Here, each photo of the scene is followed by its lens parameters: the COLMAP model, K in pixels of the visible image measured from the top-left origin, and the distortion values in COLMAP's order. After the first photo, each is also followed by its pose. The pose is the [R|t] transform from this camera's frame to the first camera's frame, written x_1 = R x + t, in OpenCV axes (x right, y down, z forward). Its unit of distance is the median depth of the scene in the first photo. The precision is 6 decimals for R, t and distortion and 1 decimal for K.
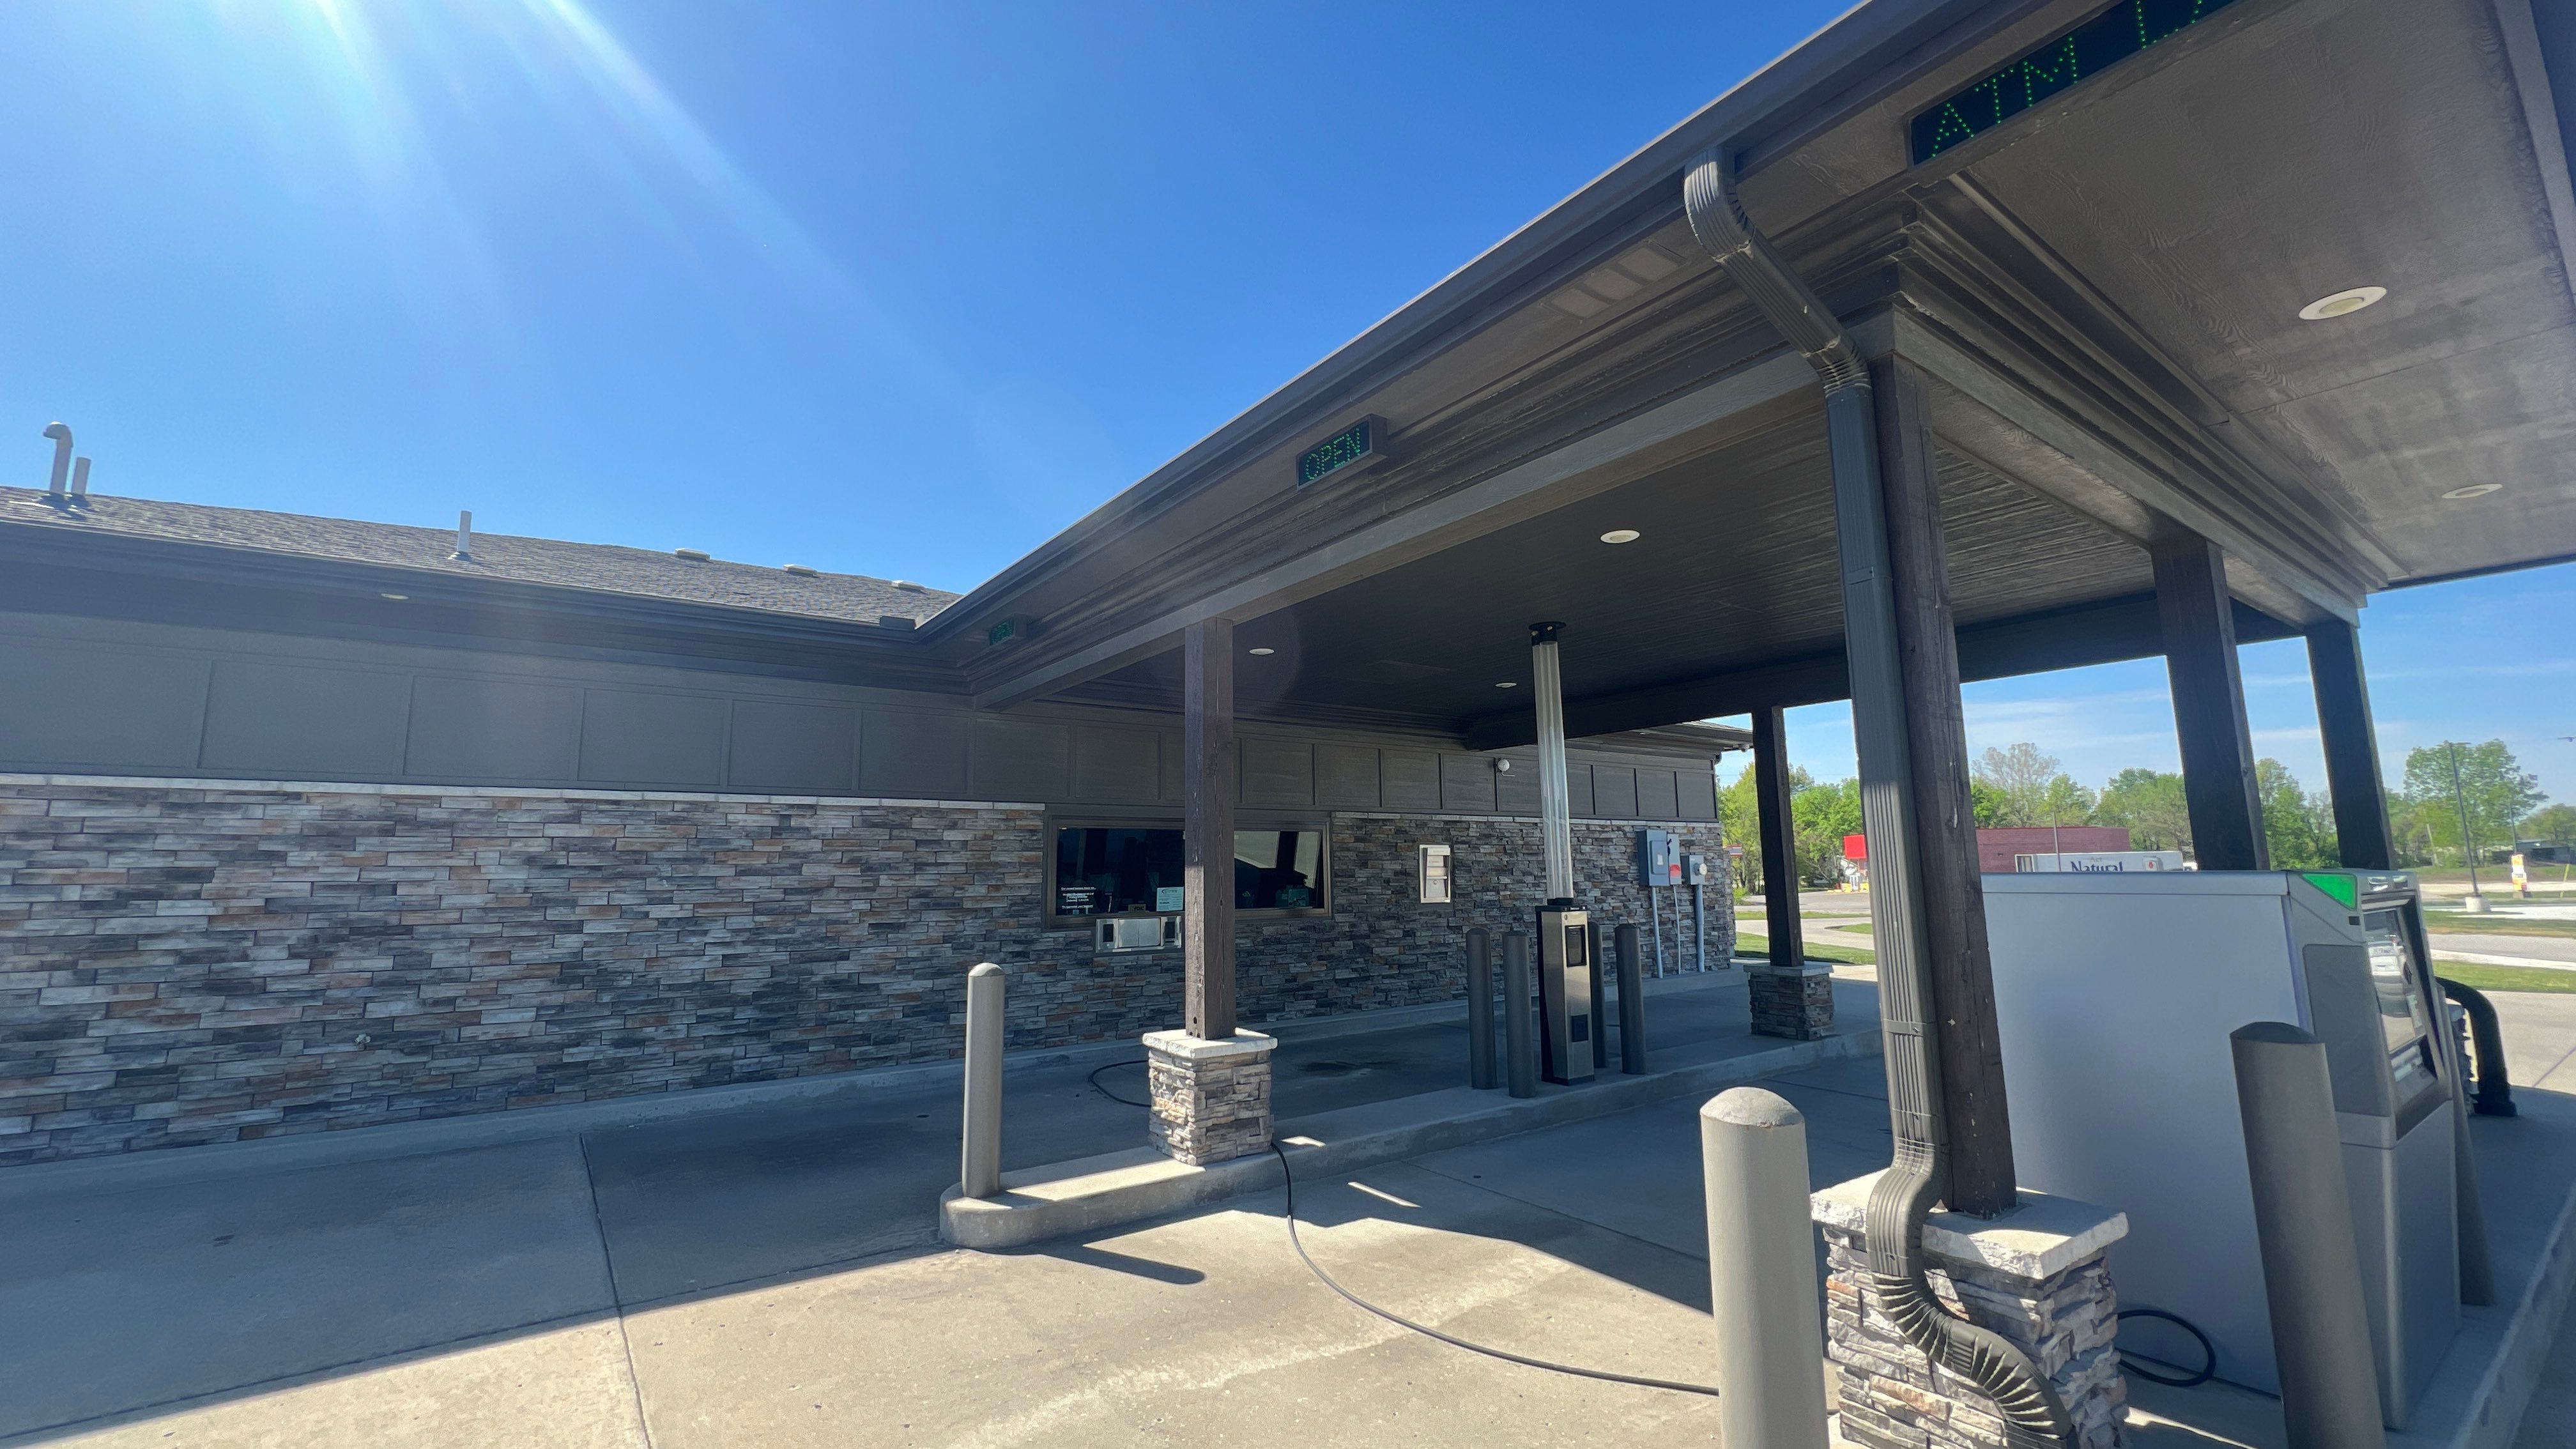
lens RADIAL K [[1035.6, 0, 1288.7], [0, 1035.6, 725.5], [0, 0, 1]] dist [-0.003337, 0.001059]
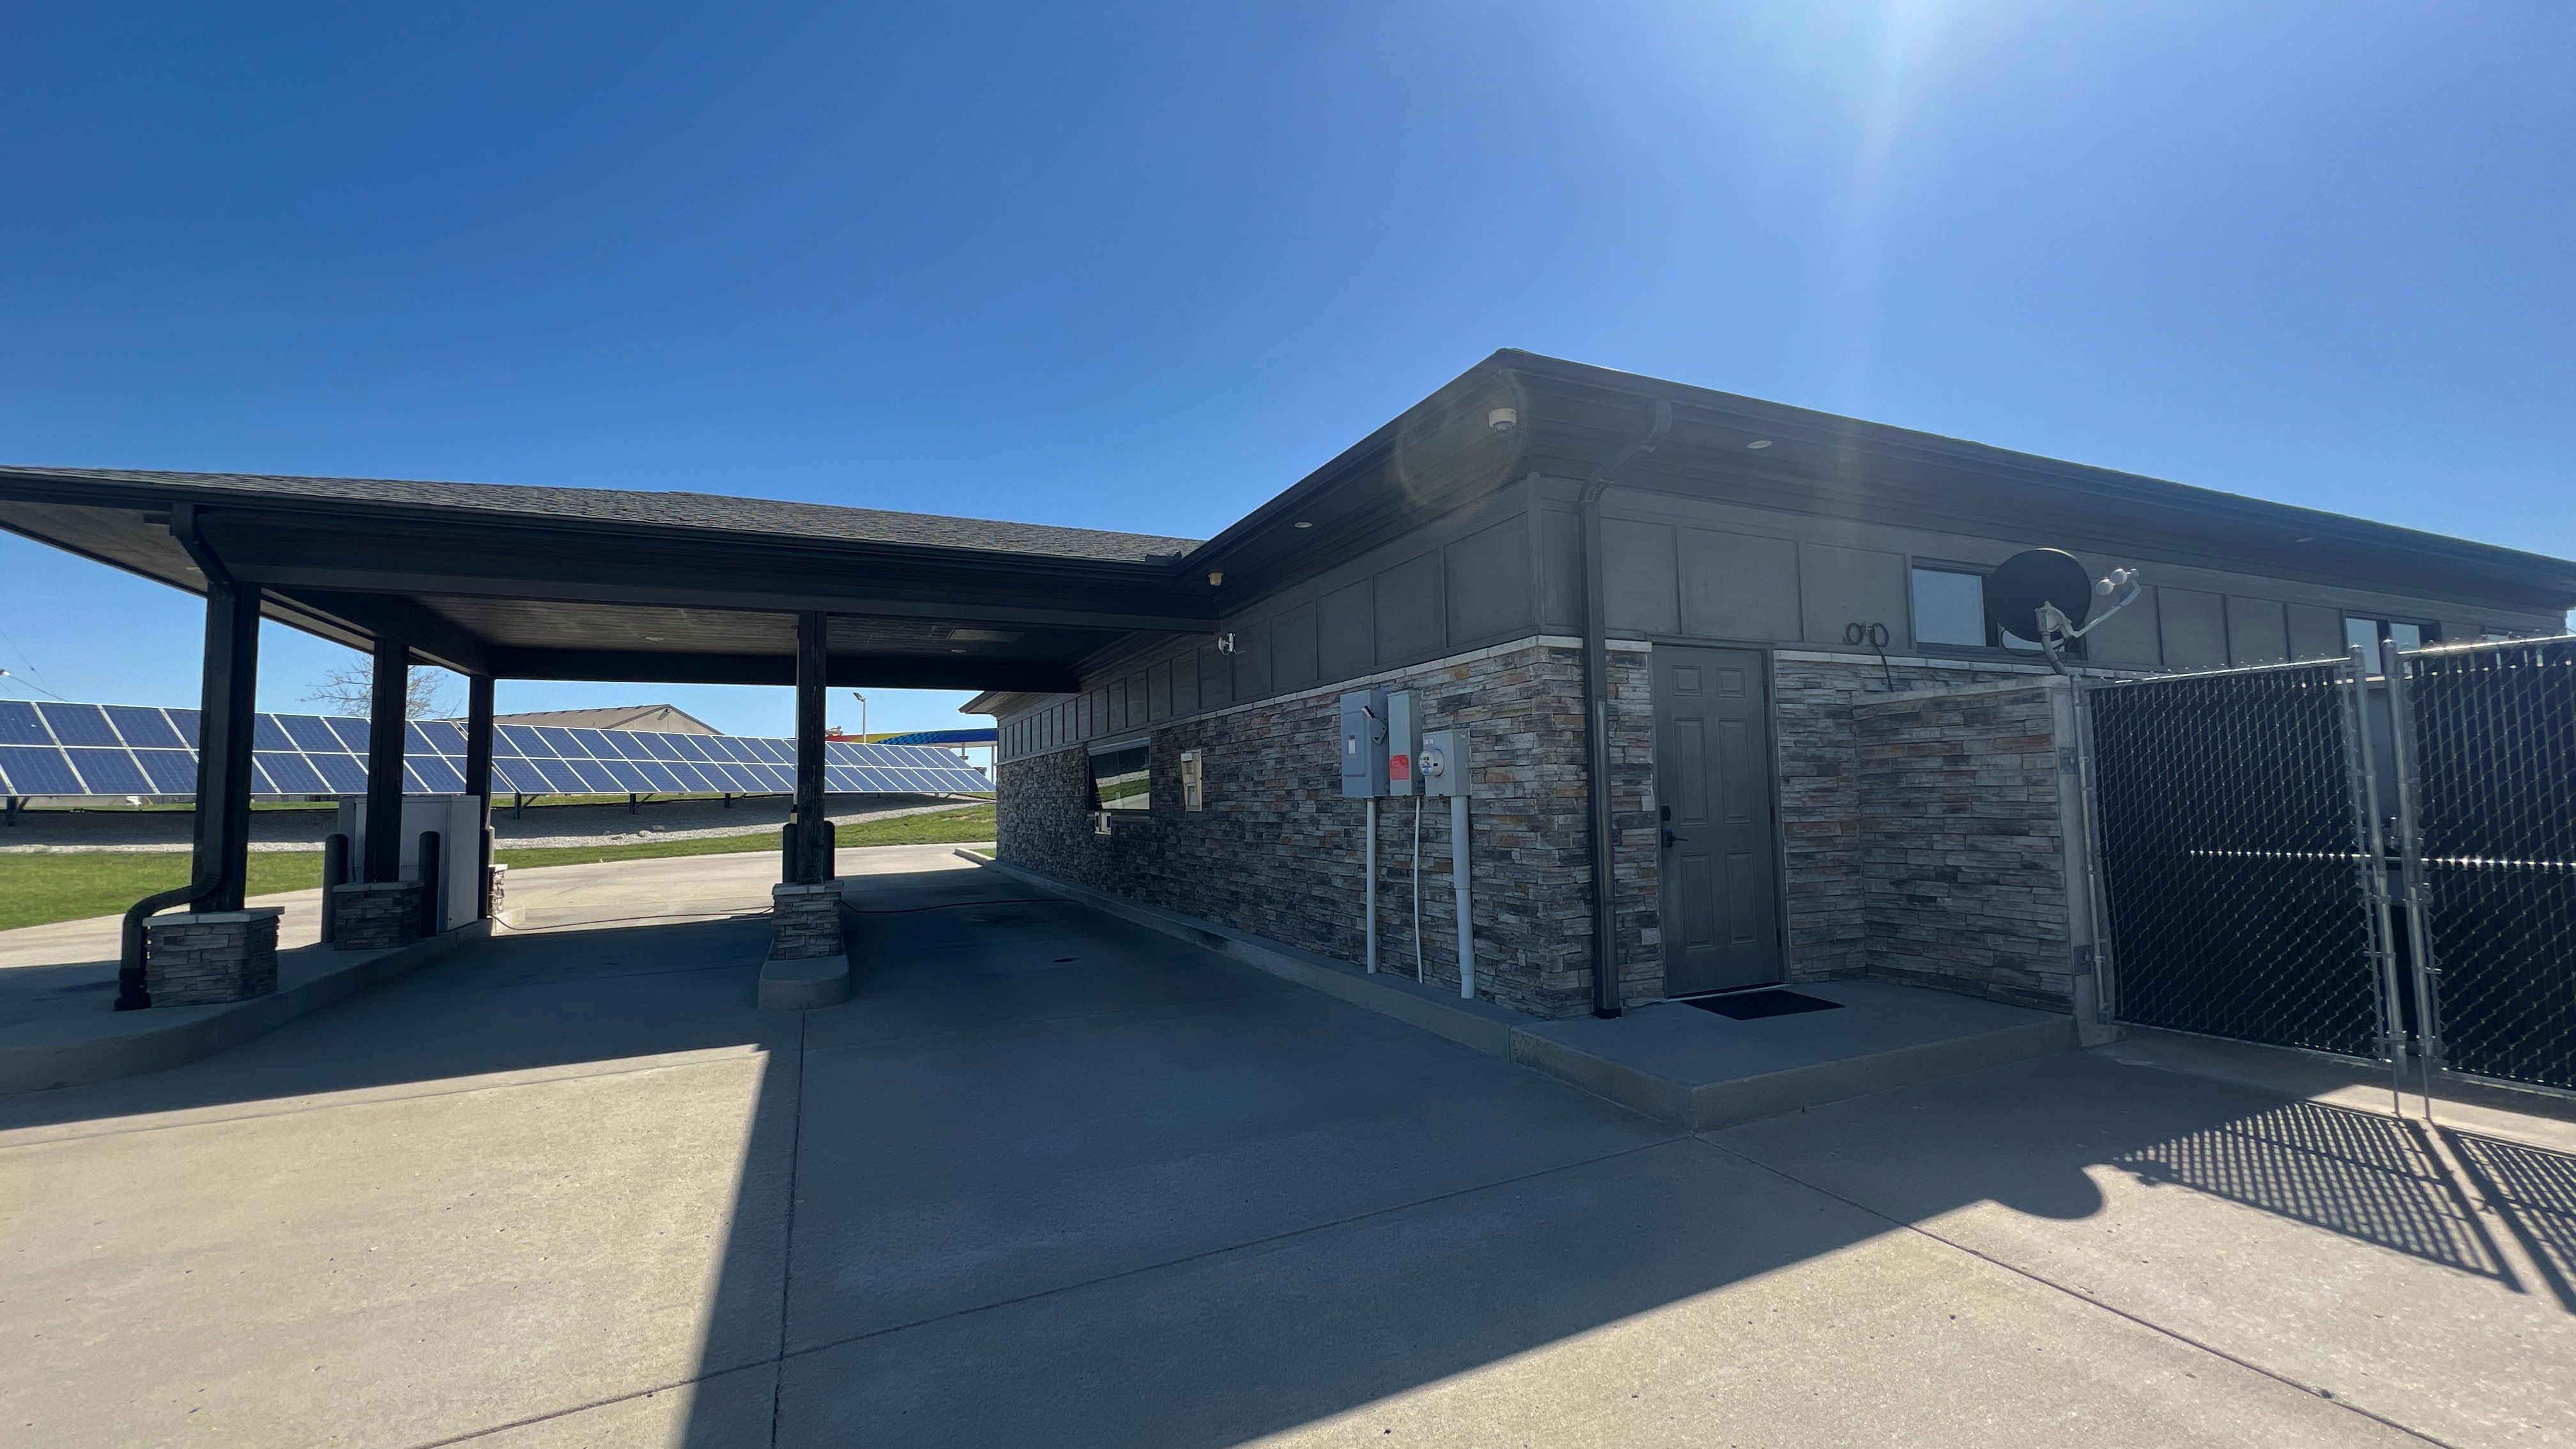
lens RADIAL K [[1035.6, 0, 1294.1], [0, 1035.6, 719.7], [0, 0, 1]] dist [-0.003337, 0.001059]
pose [[-0.188676, -0.048602, -0.980836, 0.980461], [0.172741, 0.981559, -0.081867, 0.171614], [0.966727, -0.184877, -0.176801, 1.196715]]
